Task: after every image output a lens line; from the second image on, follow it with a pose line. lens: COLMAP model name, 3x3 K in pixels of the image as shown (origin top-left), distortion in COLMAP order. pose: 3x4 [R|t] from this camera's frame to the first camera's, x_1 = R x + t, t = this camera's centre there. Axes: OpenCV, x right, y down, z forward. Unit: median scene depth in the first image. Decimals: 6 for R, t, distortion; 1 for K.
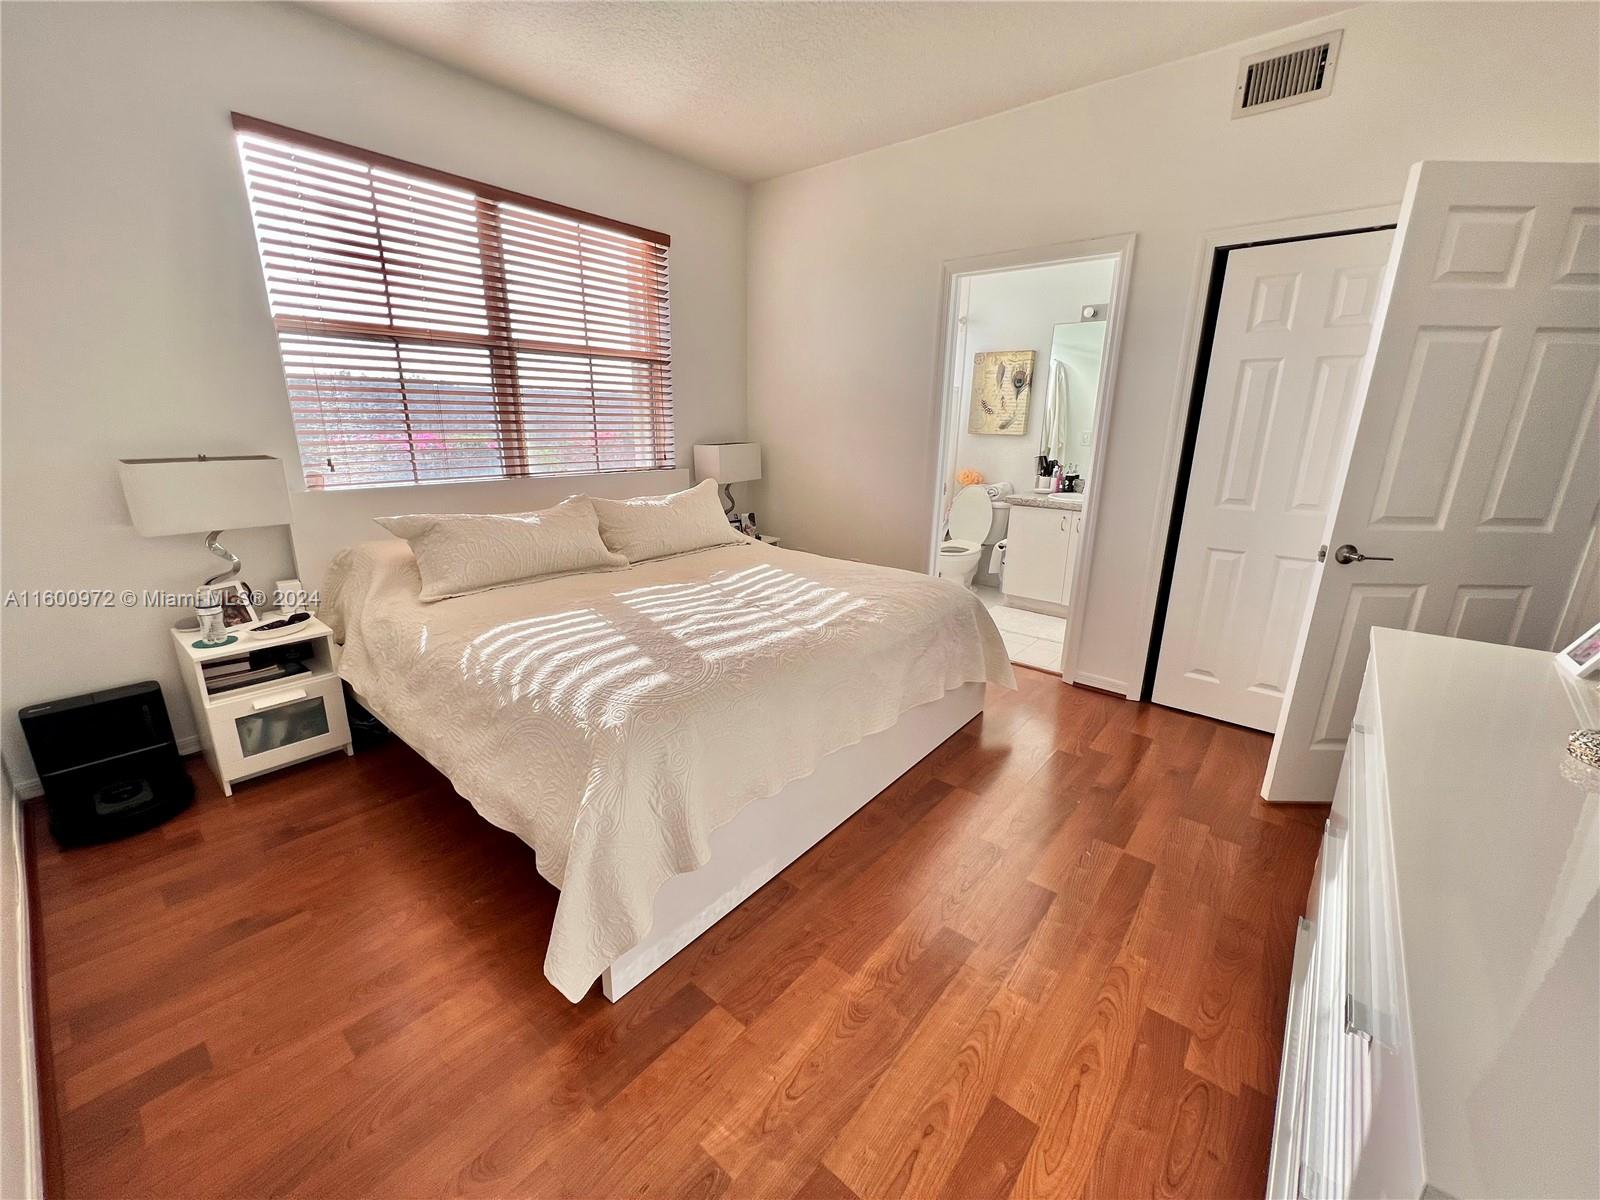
lens RADIAL K [[643.7, 0, 800.5], [0, 643.7, 601.6], [0, 0, 1]] dist [-0.001512, 0.000012]
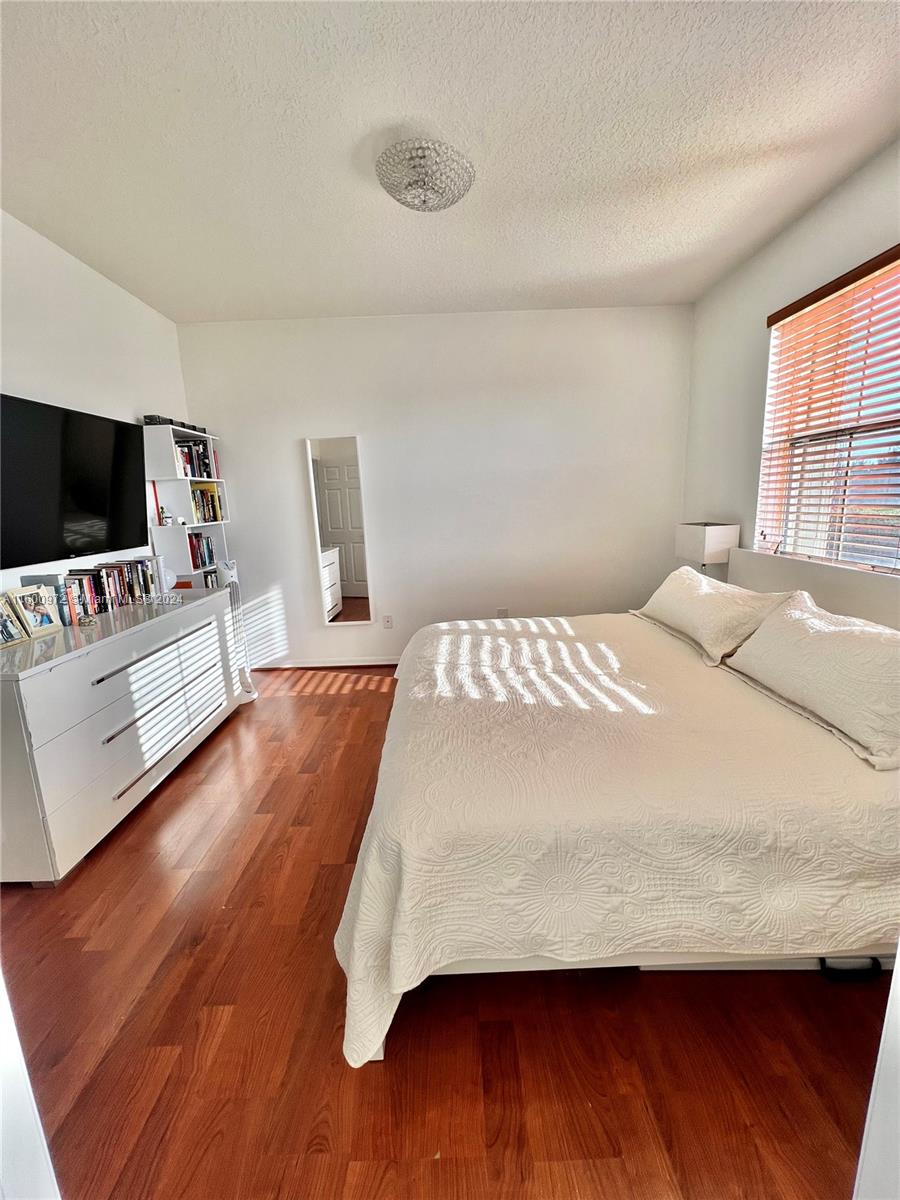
lens RADIAL K [[482.7, 0, 452.7], [0, 482.7, 595.4], [0, 0, 1]] dist [-0.001512, 0.000012]
pose [[-0.767603, 0.129527, -0.627701, 0.533940], [-0.160474, 0.909331, 0.383882, -0.425202], [0.620511, 0.395399, -0.677220, 1.457819]]
